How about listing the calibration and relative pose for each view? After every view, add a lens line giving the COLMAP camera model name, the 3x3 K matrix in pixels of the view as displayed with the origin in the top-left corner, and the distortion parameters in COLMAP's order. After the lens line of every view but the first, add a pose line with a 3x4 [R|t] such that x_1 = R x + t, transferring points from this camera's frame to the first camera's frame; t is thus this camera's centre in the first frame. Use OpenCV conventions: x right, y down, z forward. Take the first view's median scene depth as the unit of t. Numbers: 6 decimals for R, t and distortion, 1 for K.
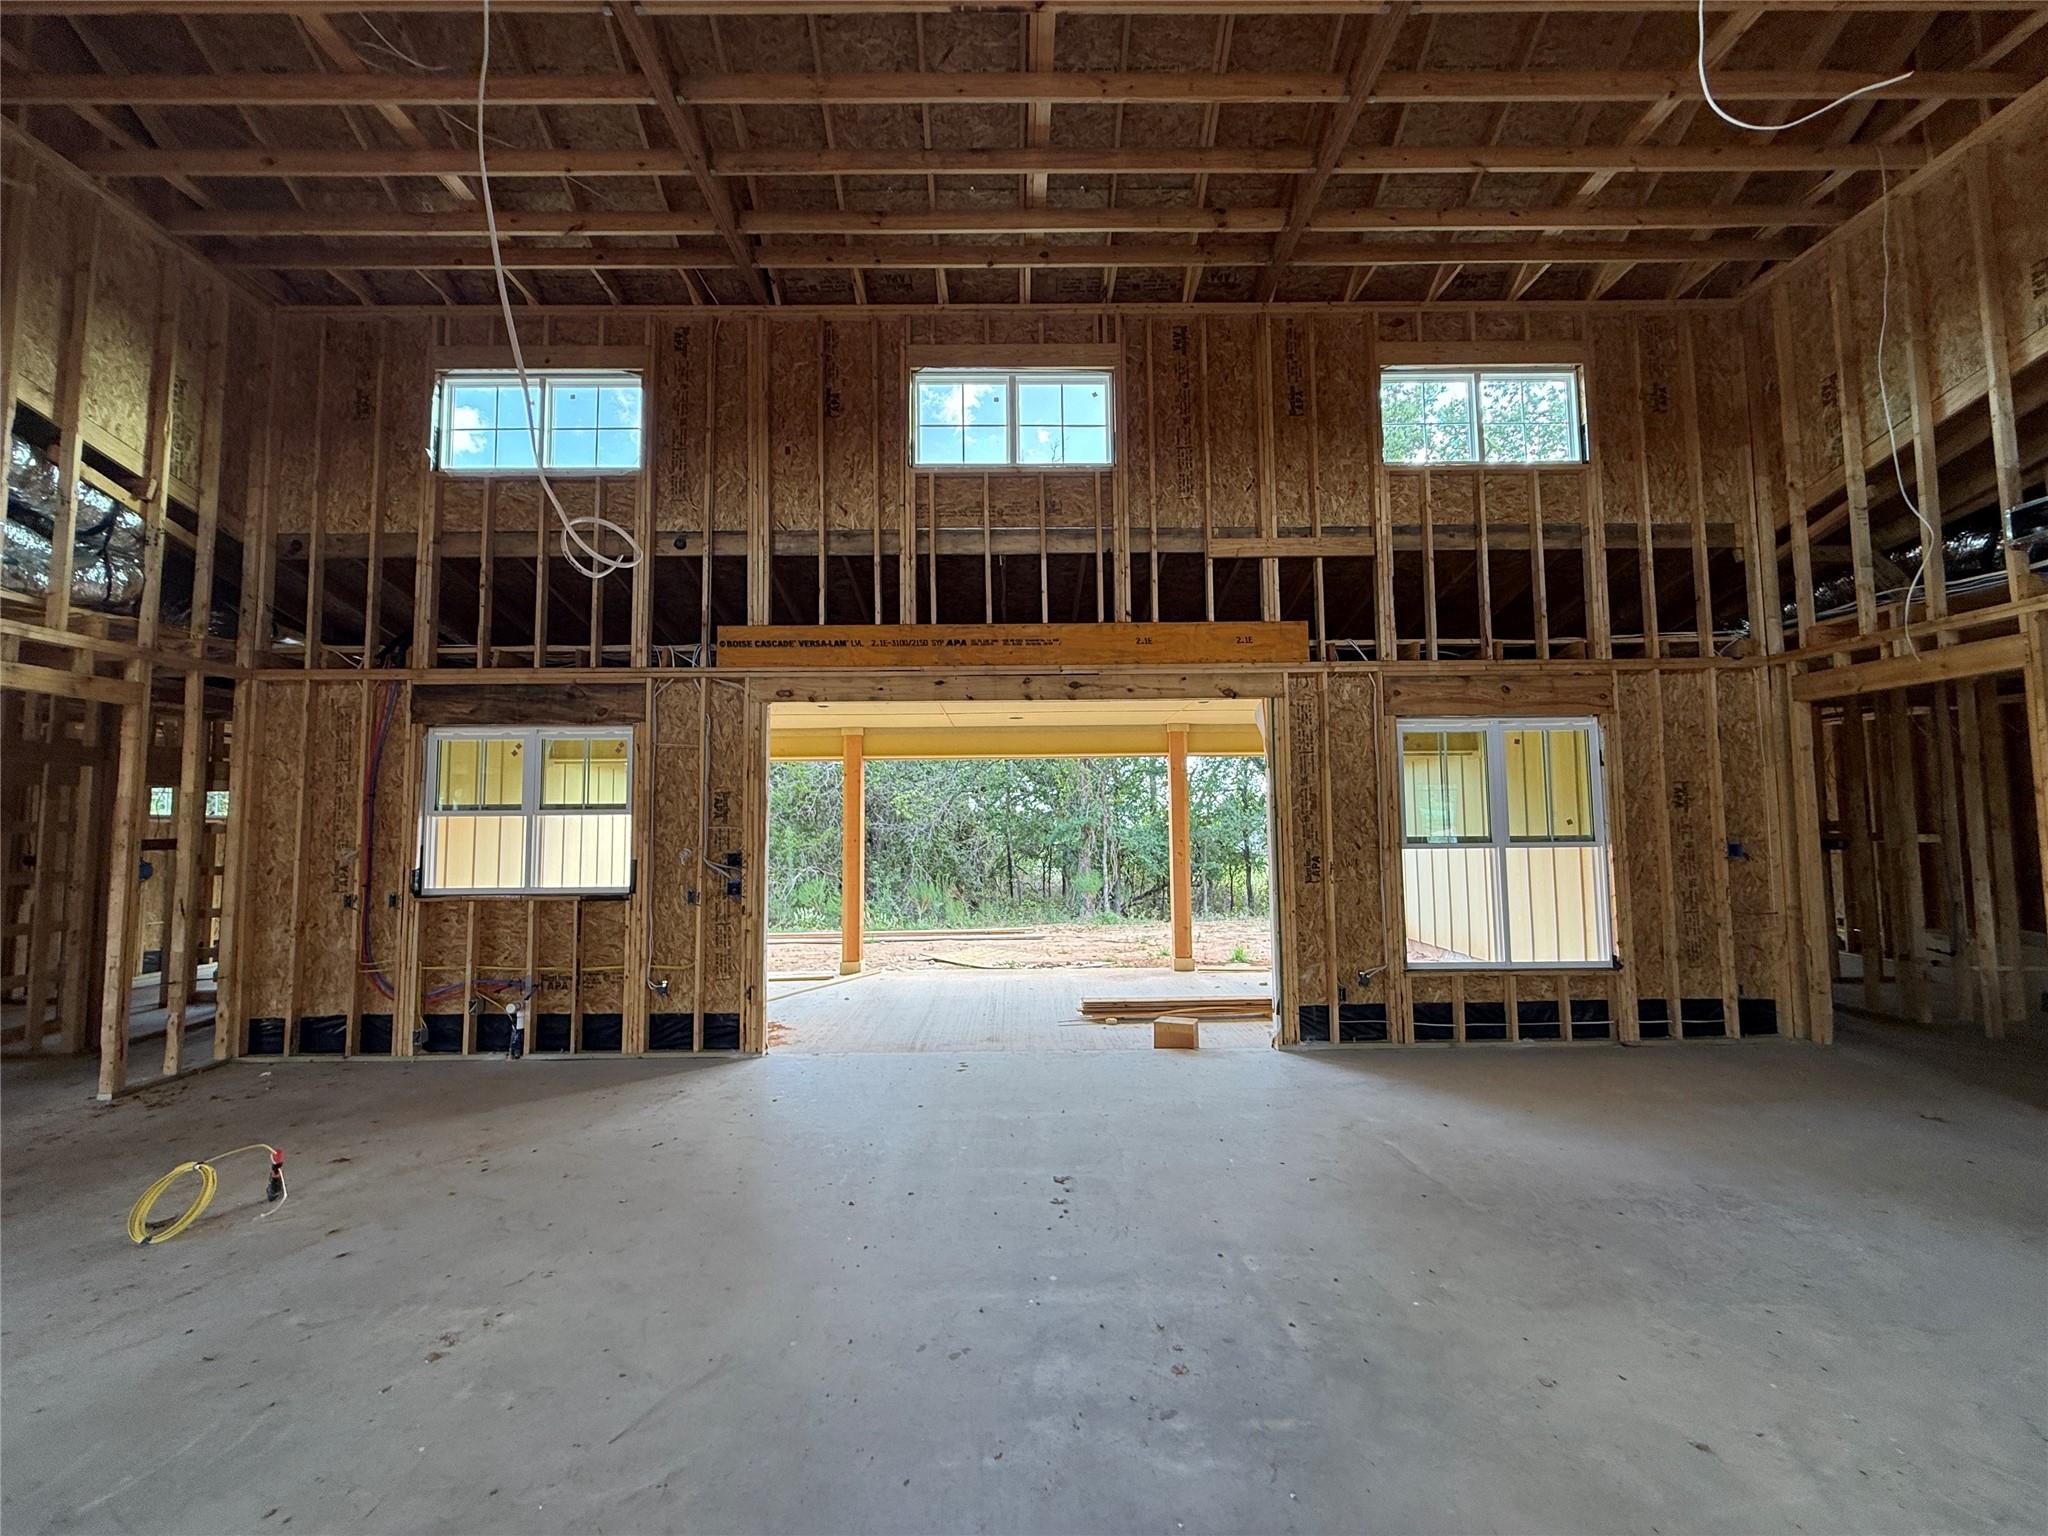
lens RADIAL K [[817.8, 0, 1021.8], [0, 817.8, 772.7], [0, 0, 1]] dist [-0.001318, 0.000413]
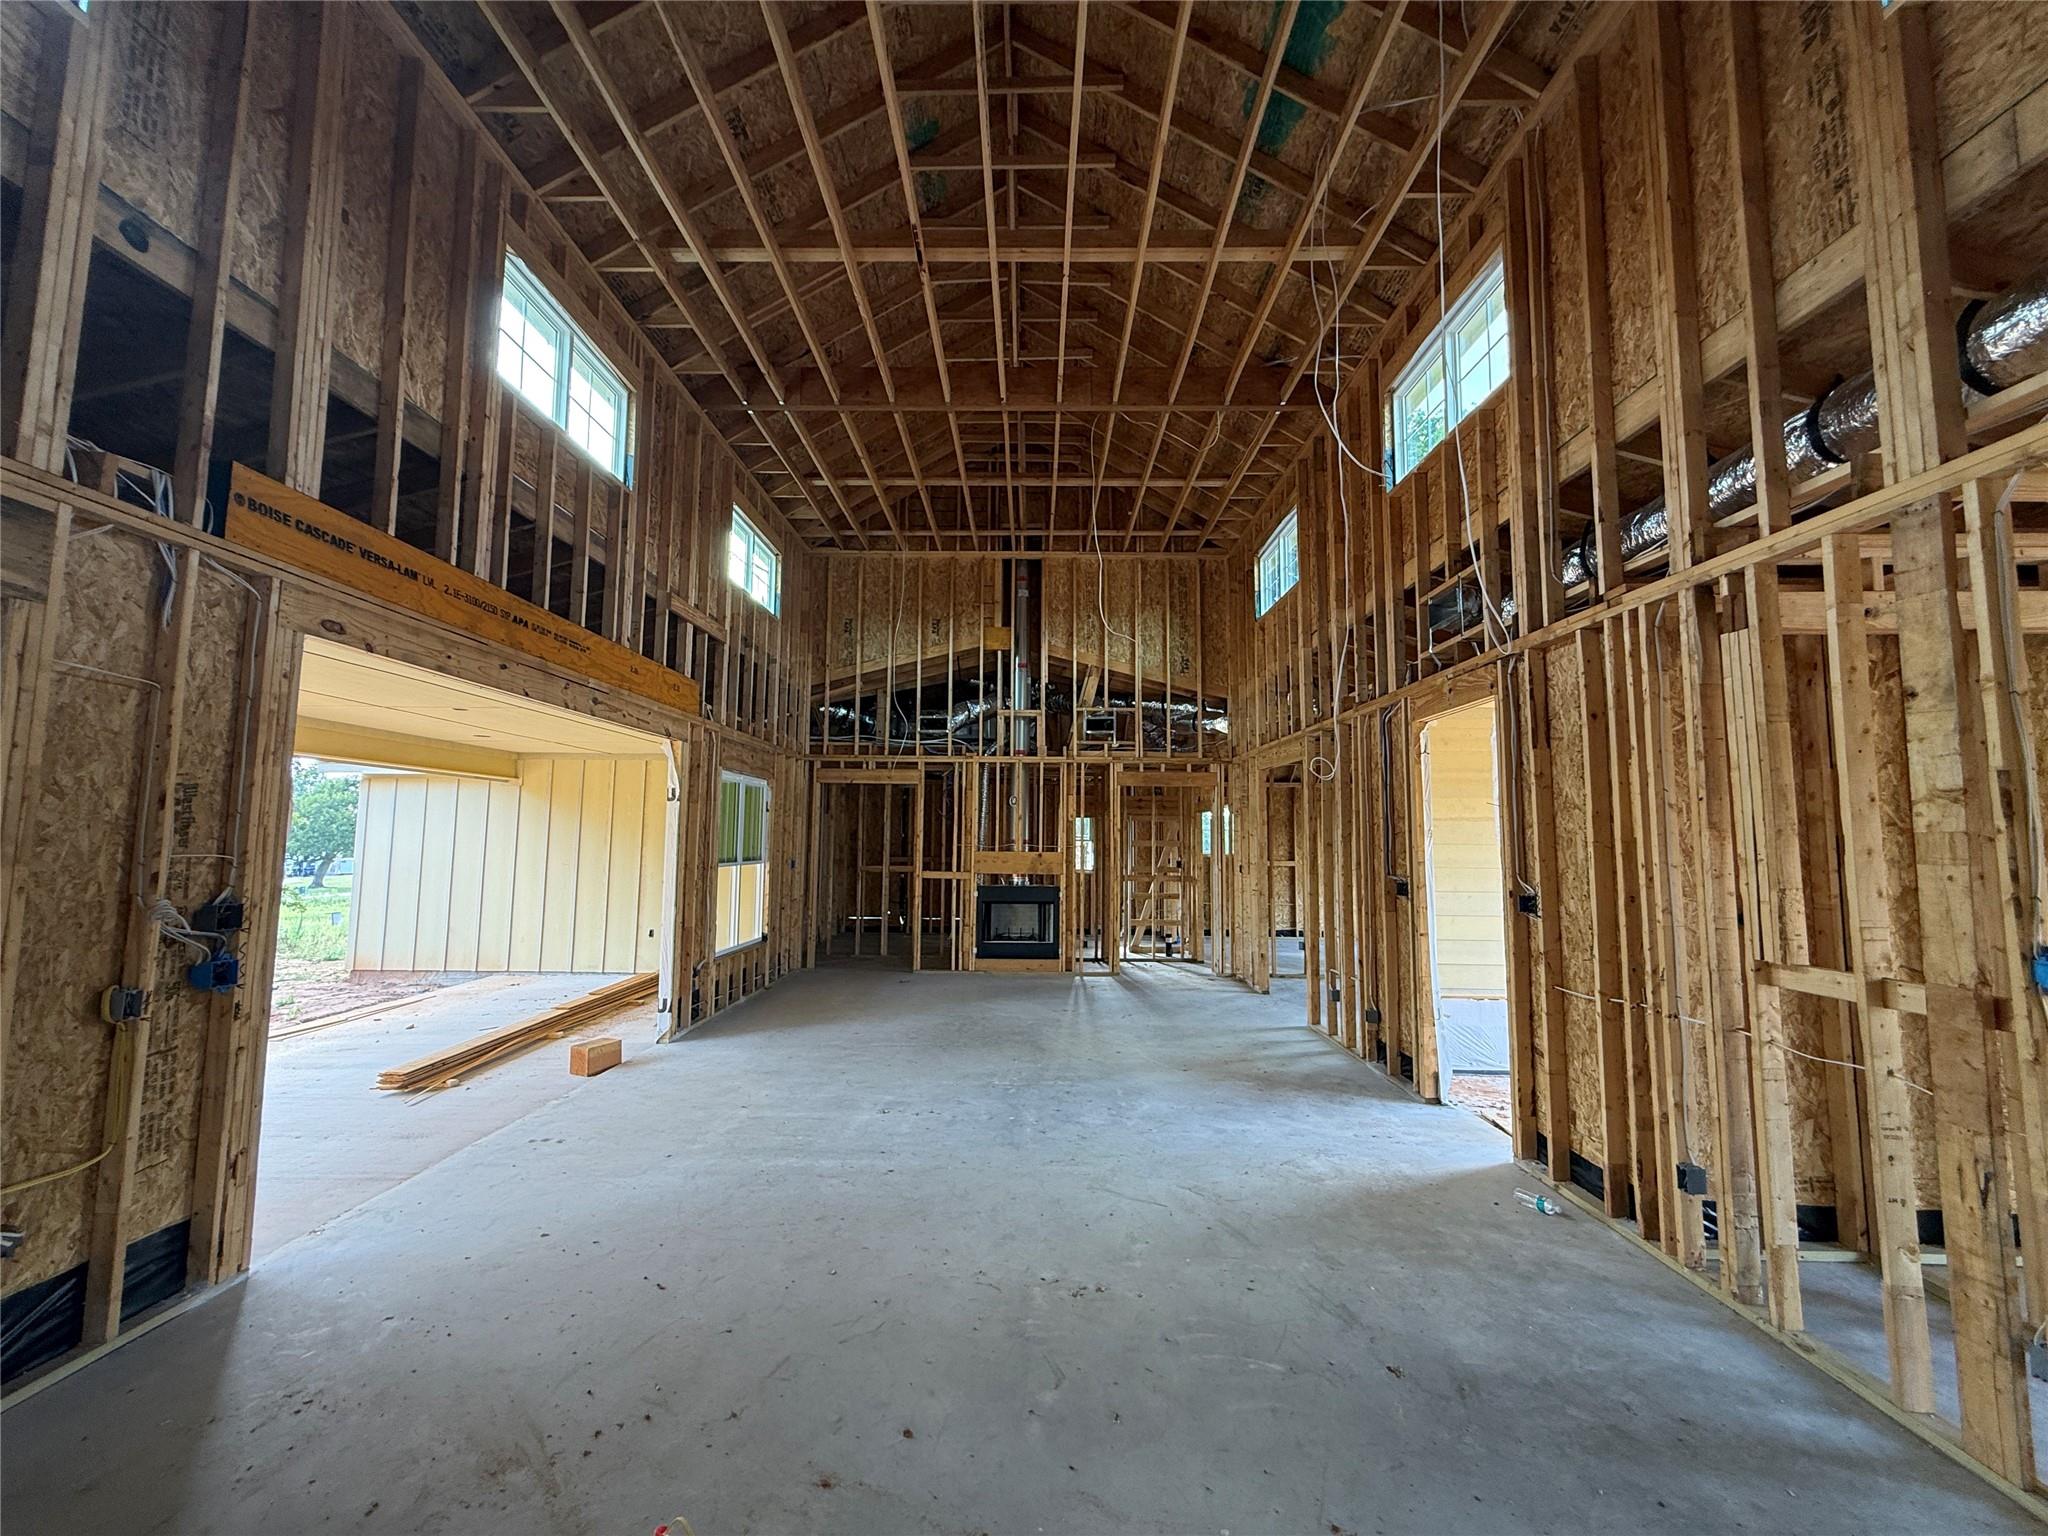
lens RADIAL K [[817.8, 0, 1022.0], [0, 817.8, 768.8], [0, 0, 1]] dist [-0.001318, 0.000413]
pose [[0.023547, 0.098859, 0.994823, -0.854171], [-0.071742, 0.992700, -0.096950, 0.026802], [-0.997145, -0.069088, 0.030467, 0.478096]]
